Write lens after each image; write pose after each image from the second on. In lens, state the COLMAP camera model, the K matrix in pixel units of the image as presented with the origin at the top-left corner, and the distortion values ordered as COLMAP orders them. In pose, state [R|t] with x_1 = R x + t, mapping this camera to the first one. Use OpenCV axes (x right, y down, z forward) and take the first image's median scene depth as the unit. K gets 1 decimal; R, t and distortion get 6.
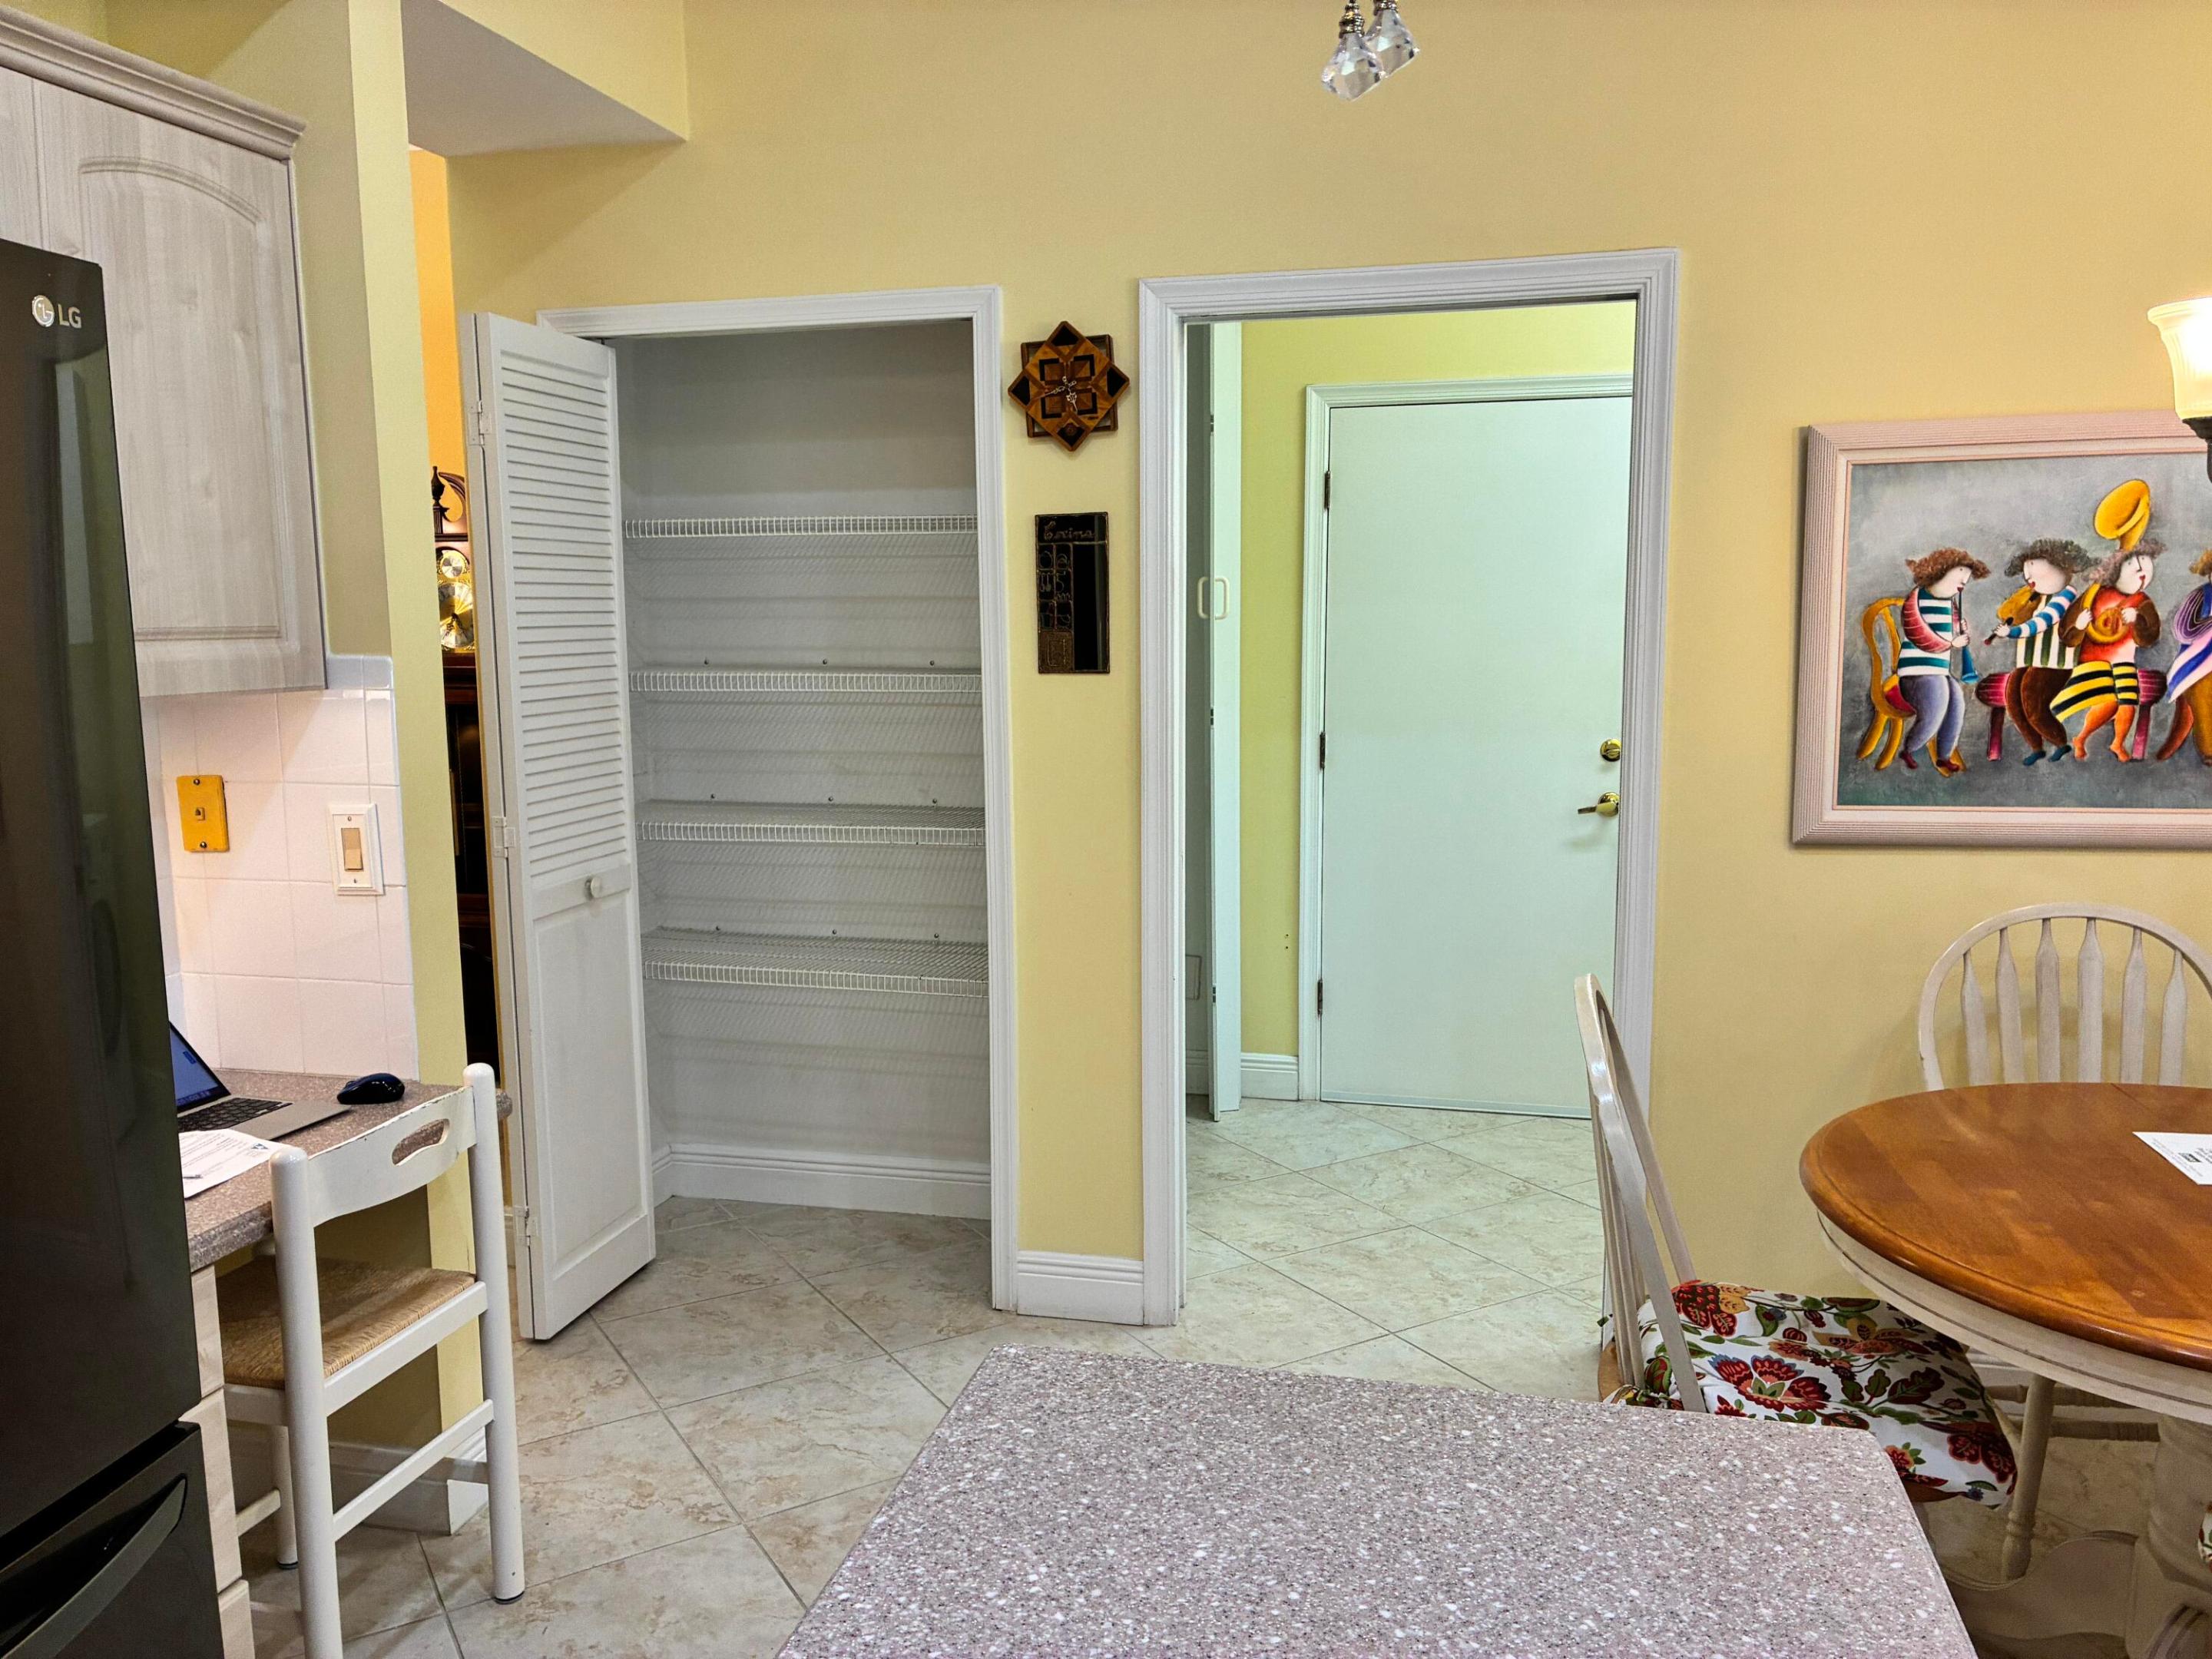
lens RADIAL K [[1675.9, 0, 1106.3], [0, 1675.9, 837.4], [0, 0, 1]] dist [0.044963, -0.068925]
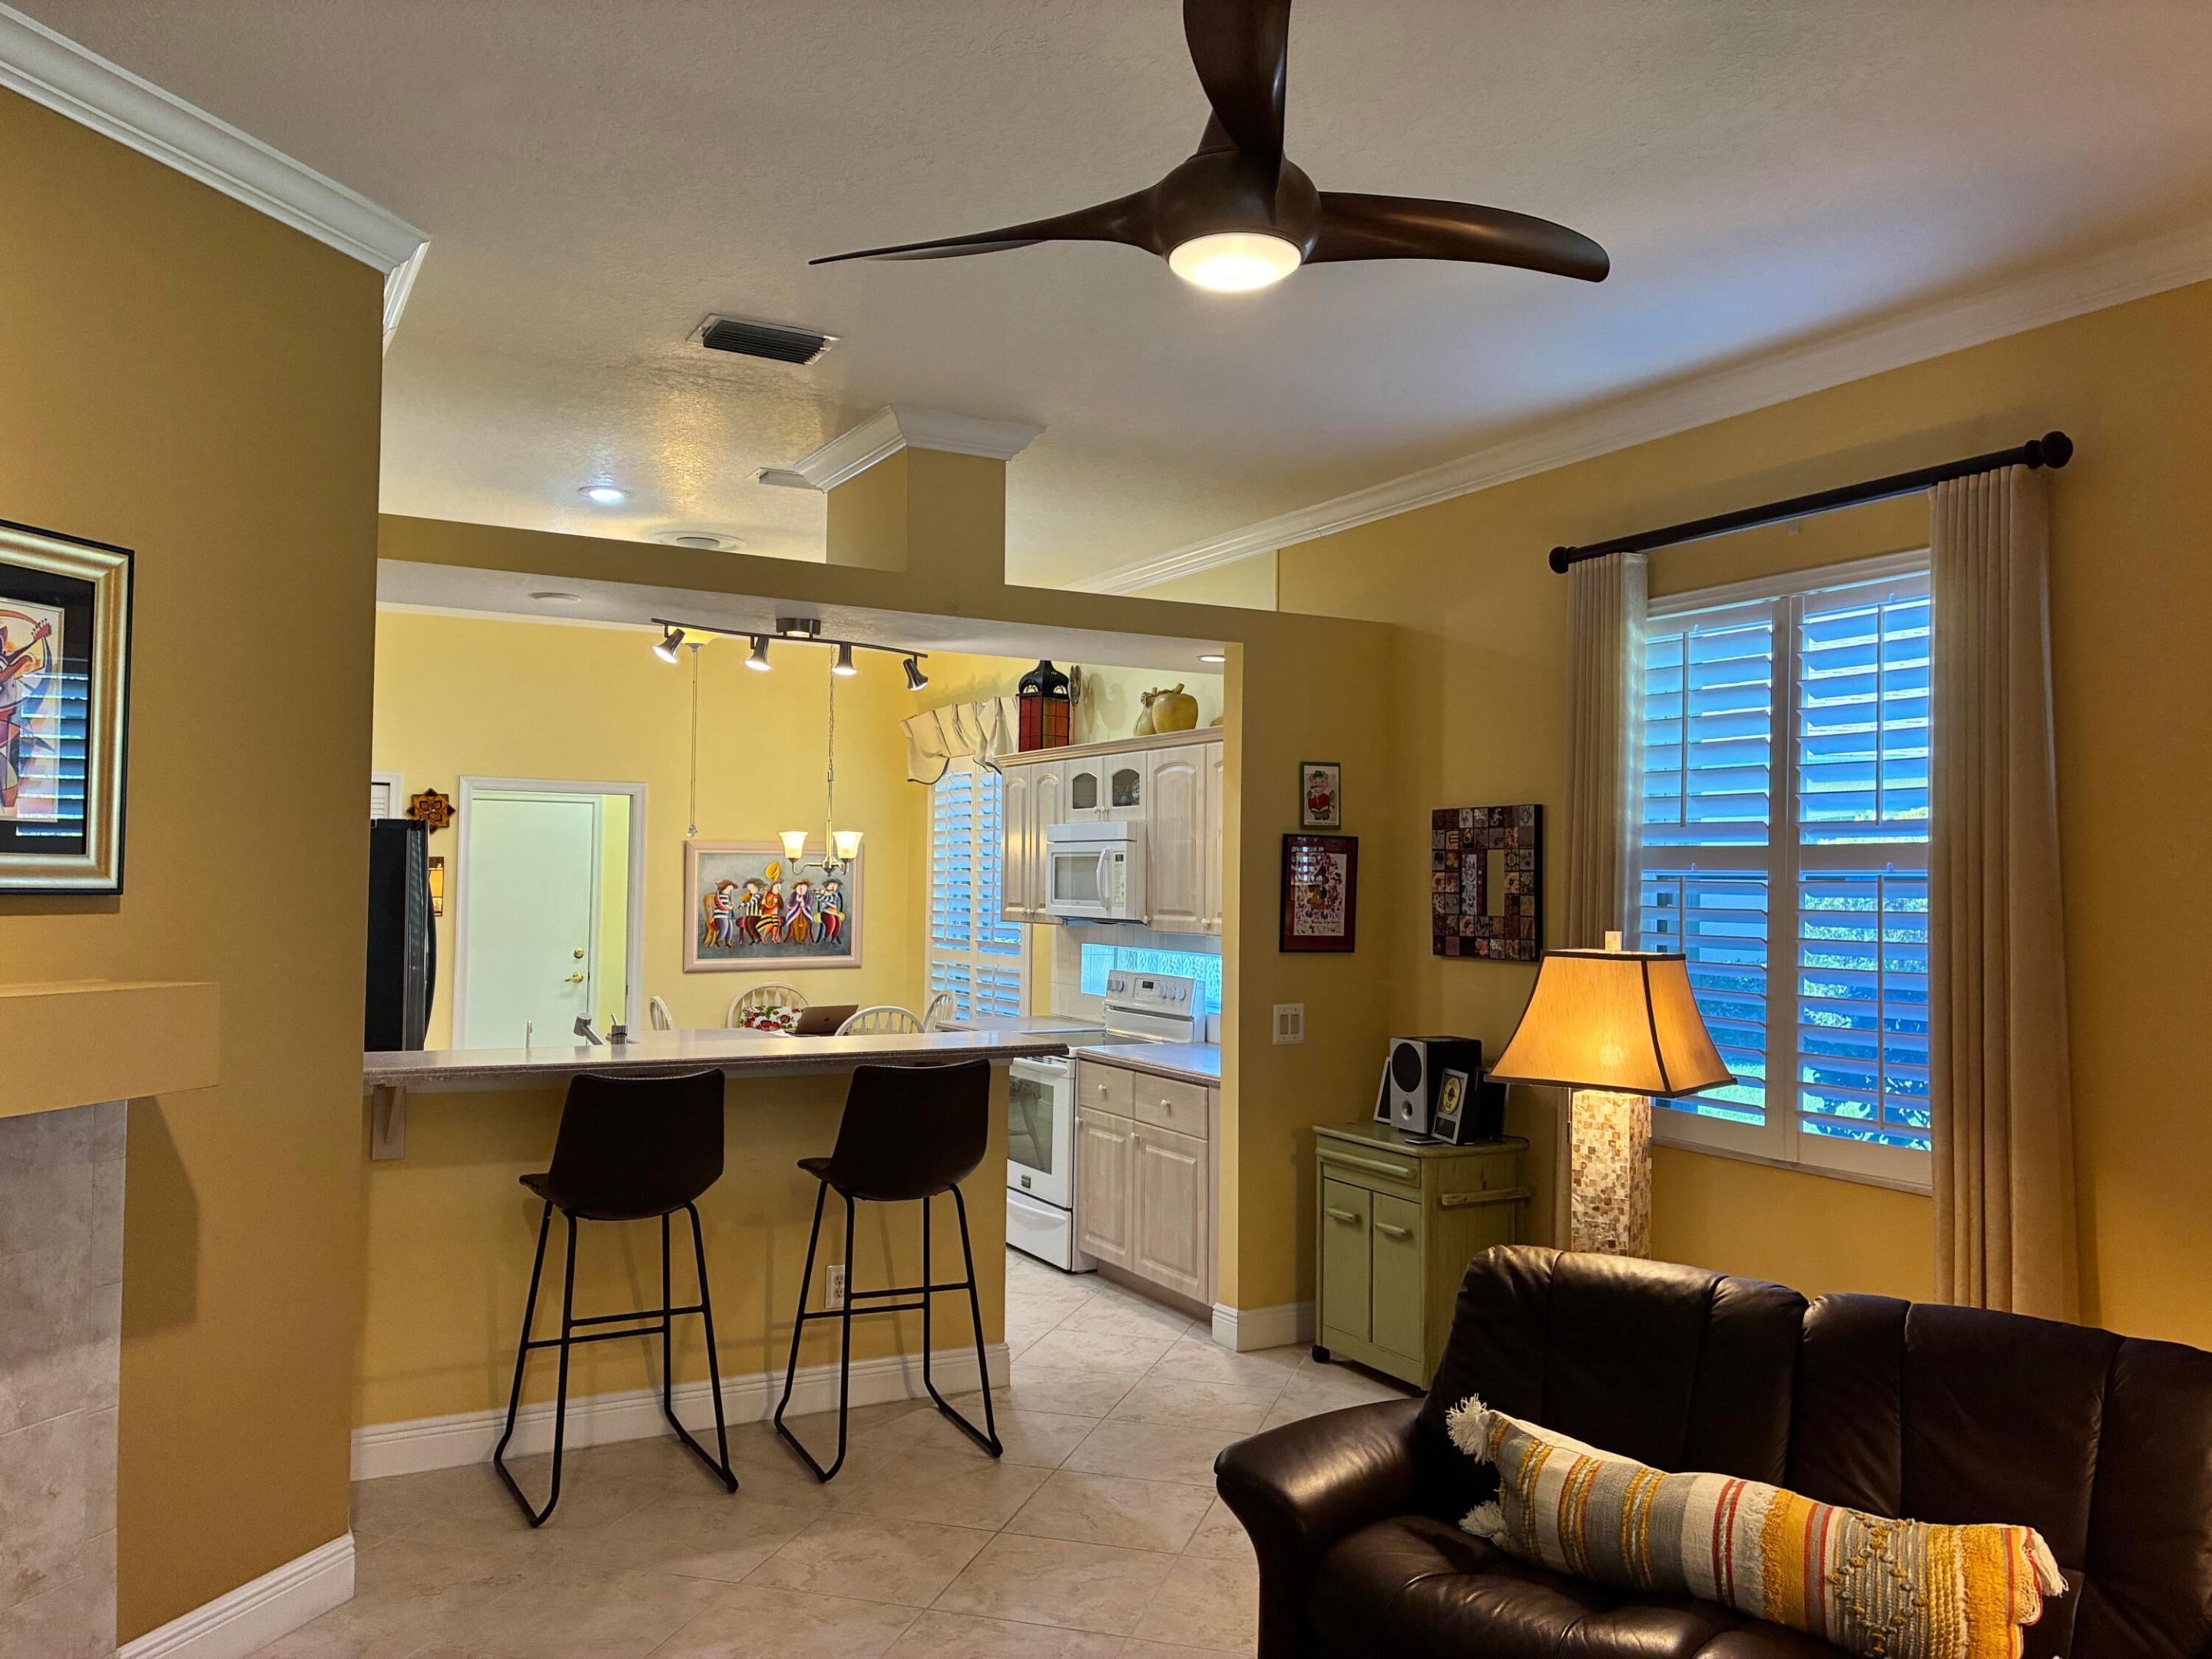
lens RADIAL K [[1675.9, 0, 1106.3], [0, 1675.9, 837.4], [0, 0, 1]] dist [0.044963, -0.068925]
pose [[0.737112, 0.037091, 0.674751, -1.164156], [0.068973, 0.989149, -0.129720, 0.222713], [-0.672241, 0.142158, 0.726556, -1.882449]]
